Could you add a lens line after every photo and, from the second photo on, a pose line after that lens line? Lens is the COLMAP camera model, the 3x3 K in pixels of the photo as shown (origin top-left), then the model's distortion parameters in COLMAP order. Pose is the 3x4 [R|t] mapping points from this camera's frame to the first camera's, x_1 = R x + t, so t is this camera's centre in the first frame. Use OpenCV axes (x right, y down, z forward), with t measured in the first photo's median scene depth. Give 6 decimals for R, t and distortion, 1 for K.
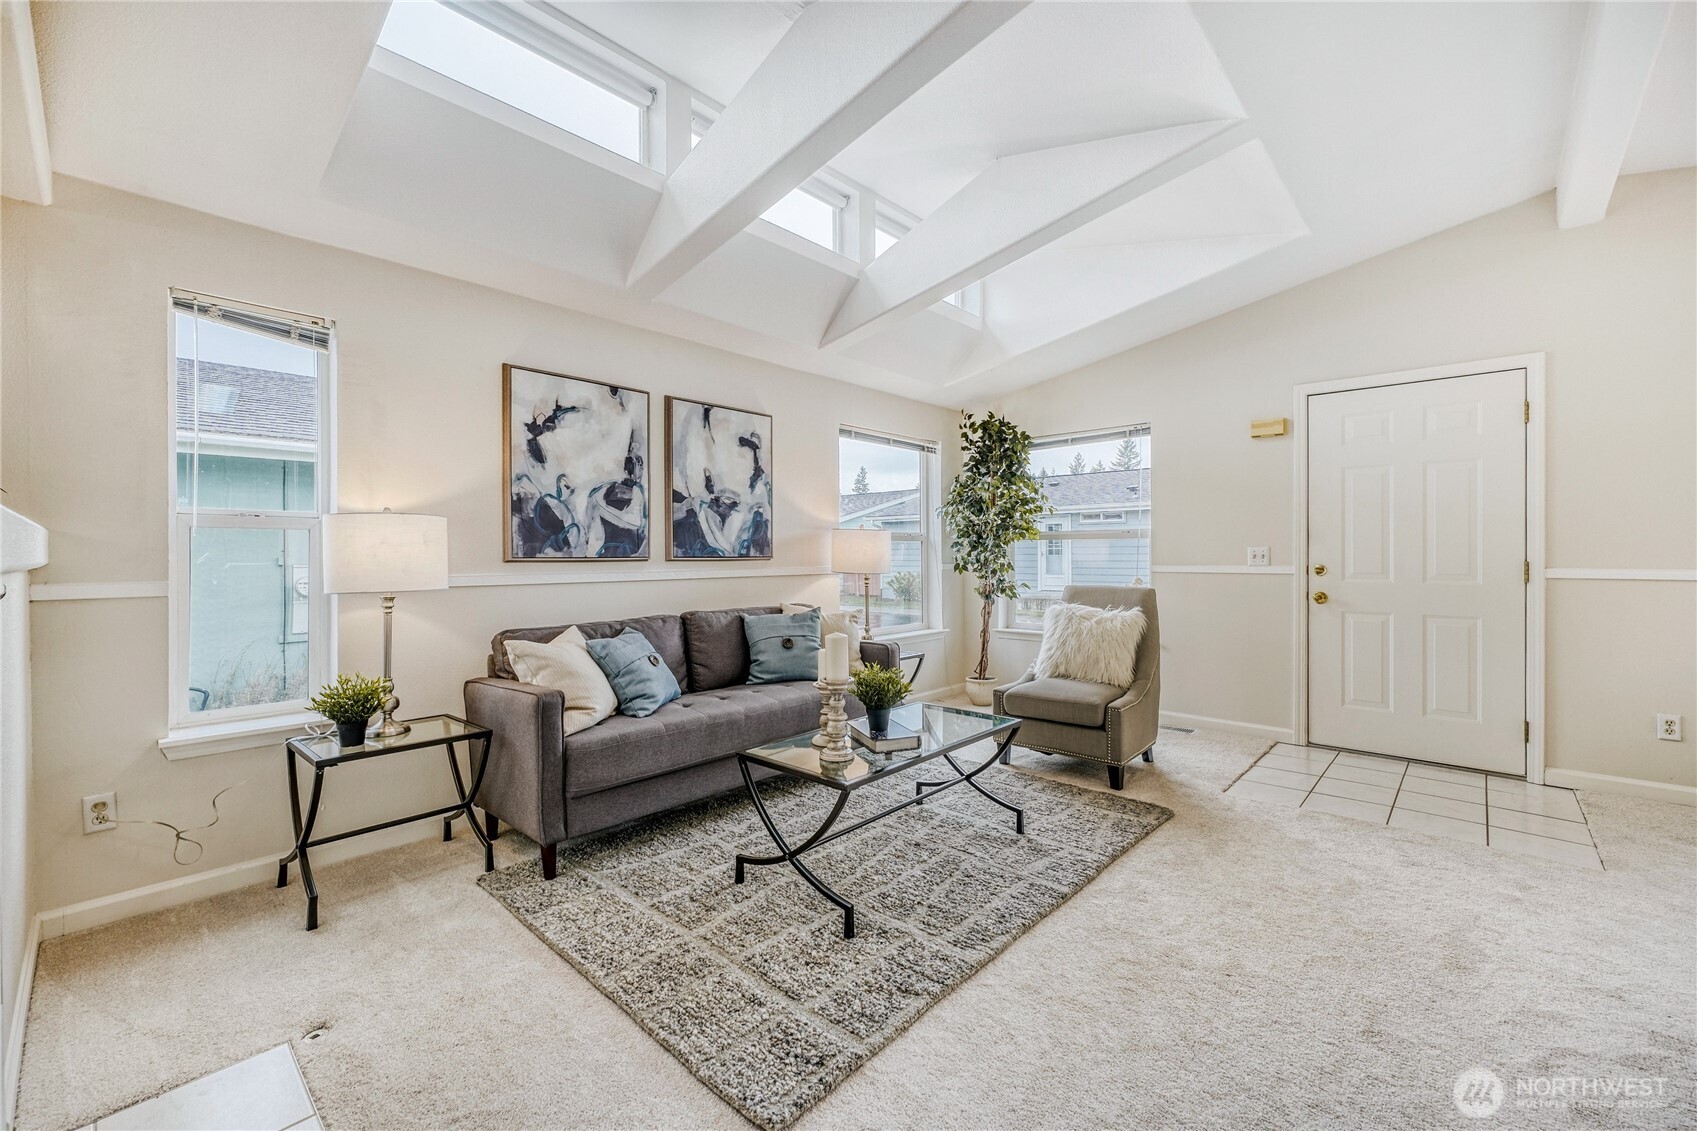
lens RADIAL K [[697.8, 0, 848.0], [0, 697.8, 554.0], [0, 0, 1]] dist [0.000414, 0.000063]
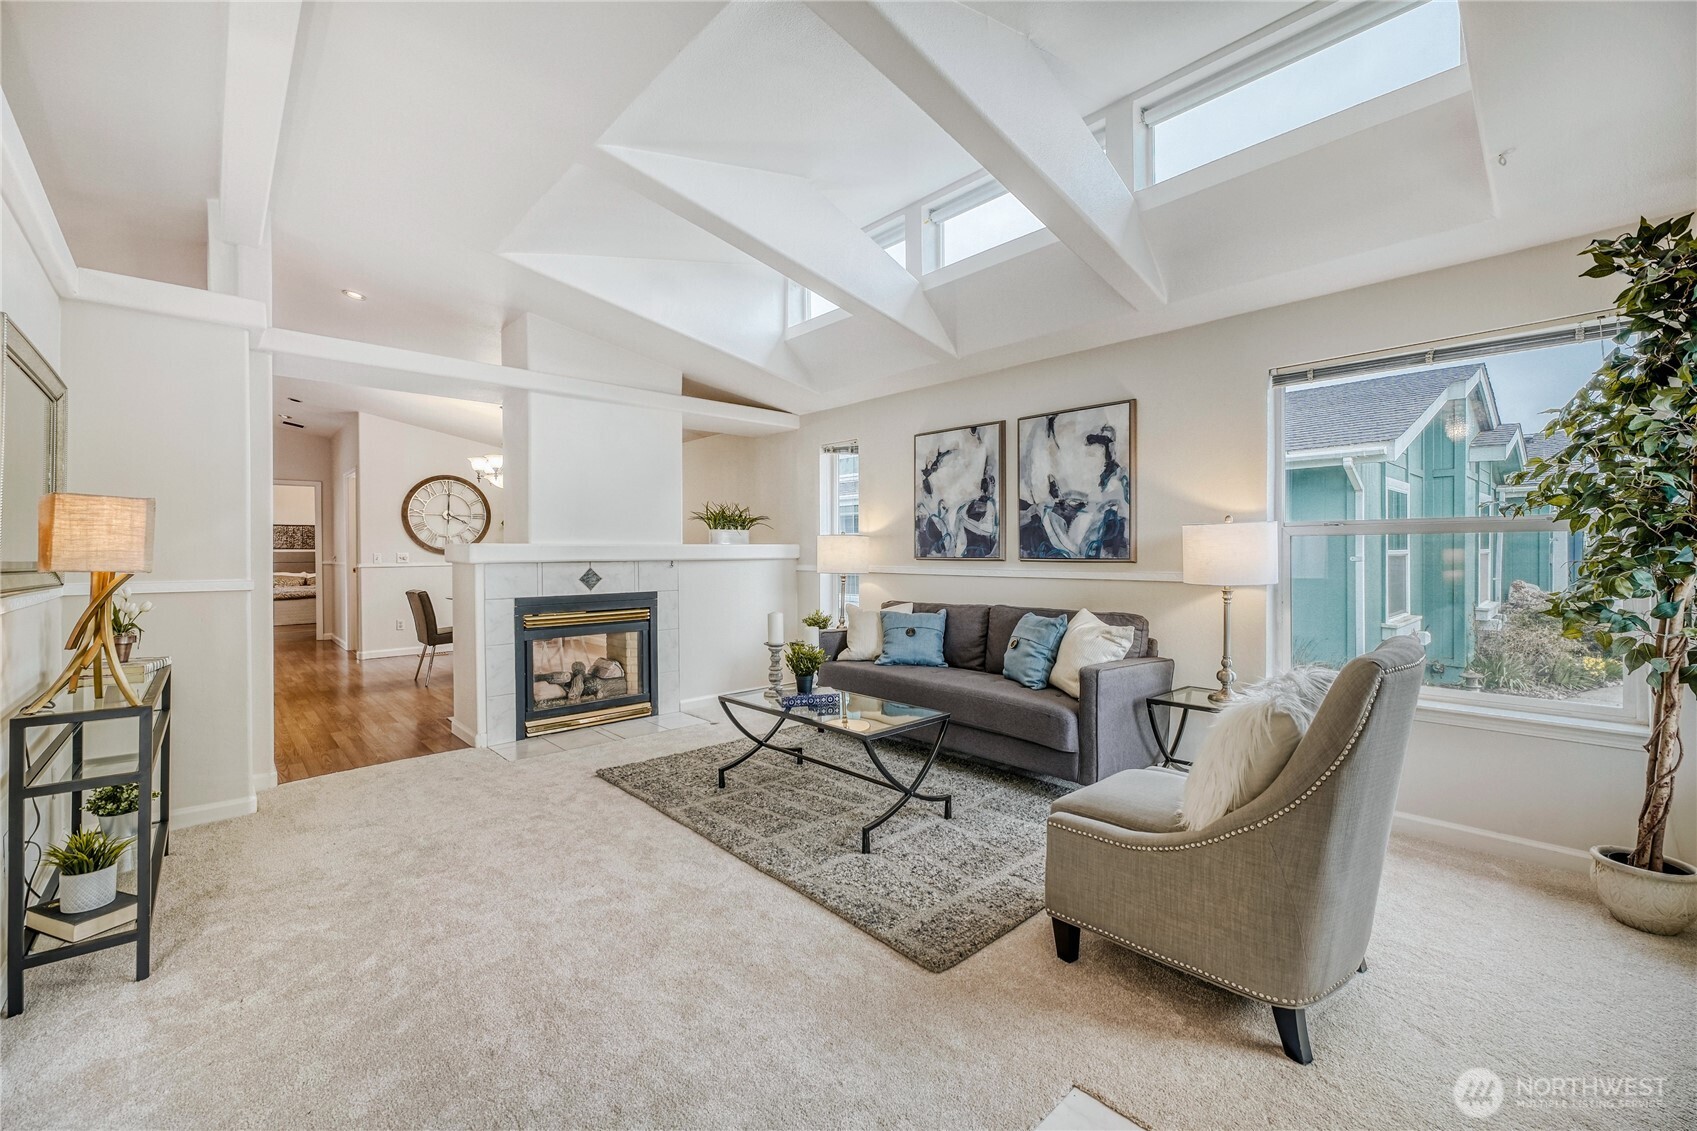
lens RADIAL K [[692.9, 0, 839.7], [0, 692.9, 553.8], [0, 0, 1]] dist [-0.002235, -0.000320]
pose [[-0.088545, 0.007070, -0.996047, 0.895931], [0.001725, 0.999974, 0.006944, -0.010621], [0.996071, -0.001104, -0.088555, 0.791492]]
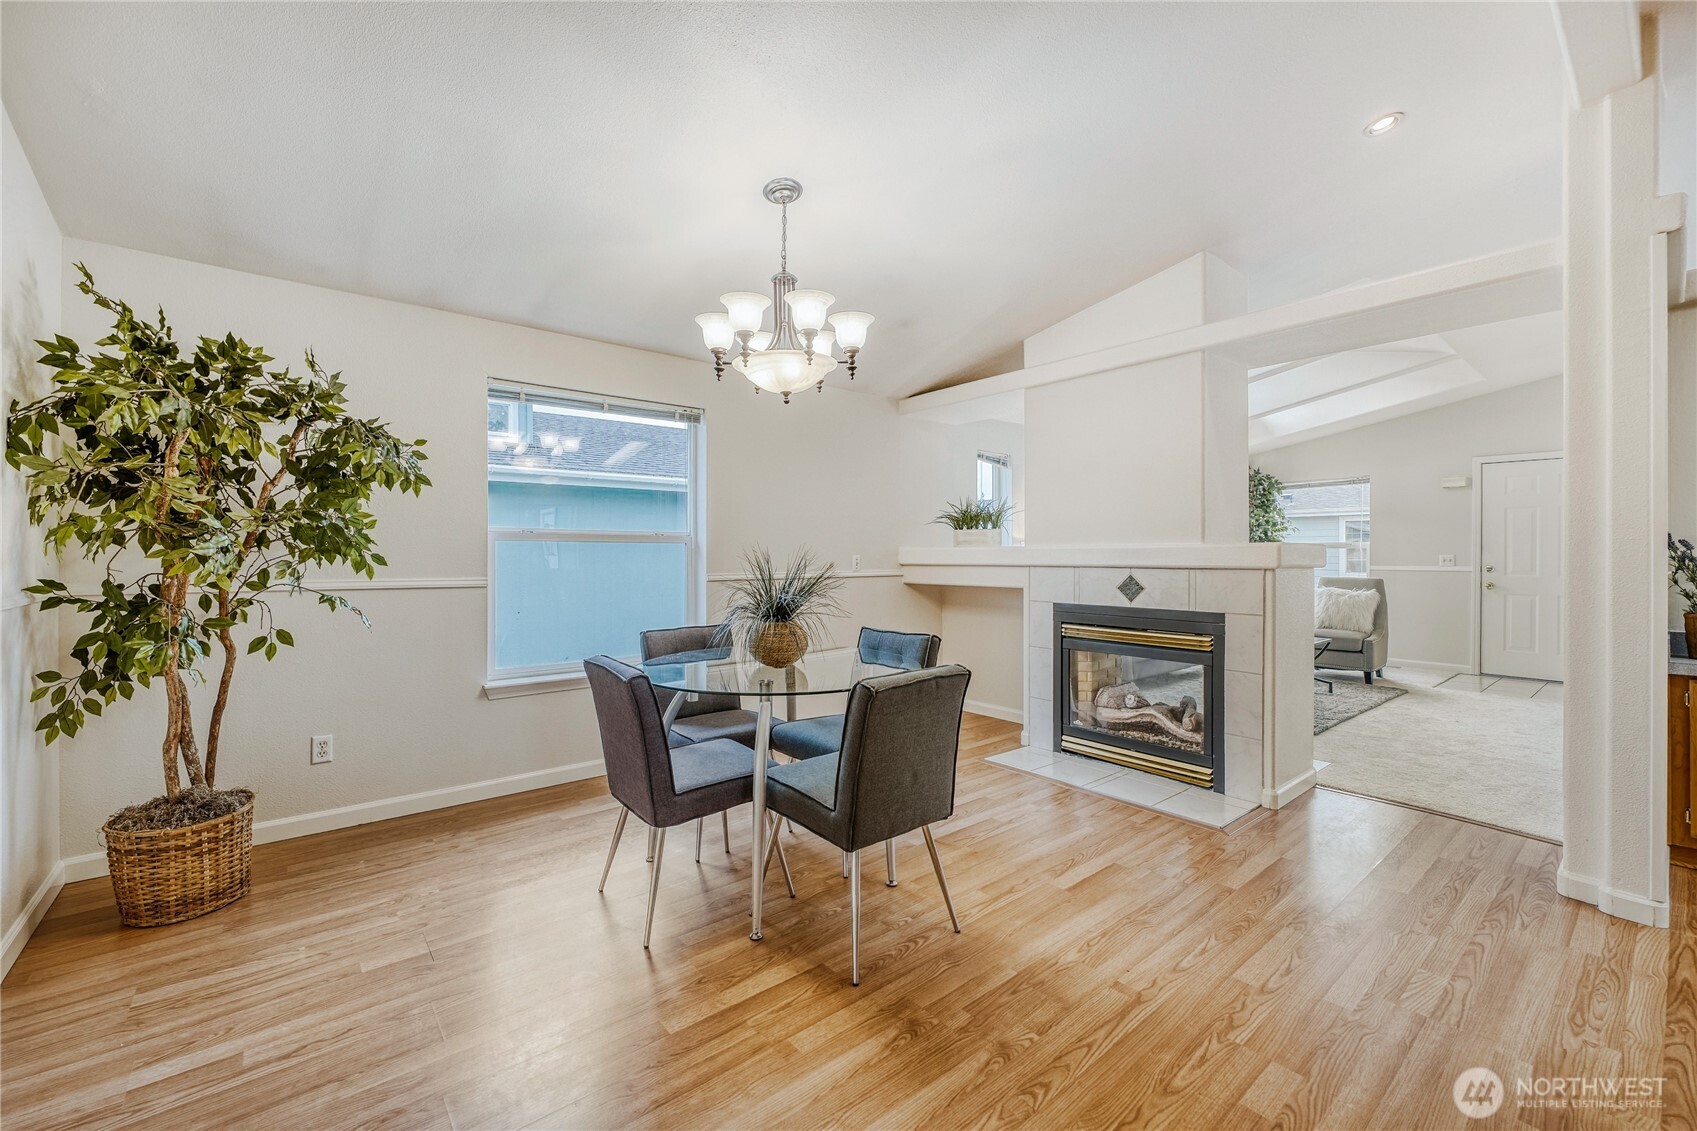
lens RADIAL K [[692.9, 0, 839.7], [0, 692.9, 553.8], [0, 0, 1]] dist [-0.002235, -0.000320]
pose [[0.989433, 0.006910, -0.144825, -0.684329], [-0.006724, 0.999976, 0.001774, -0.006712], [0.144833, -0.000781, 0.989456, -0.945904]]
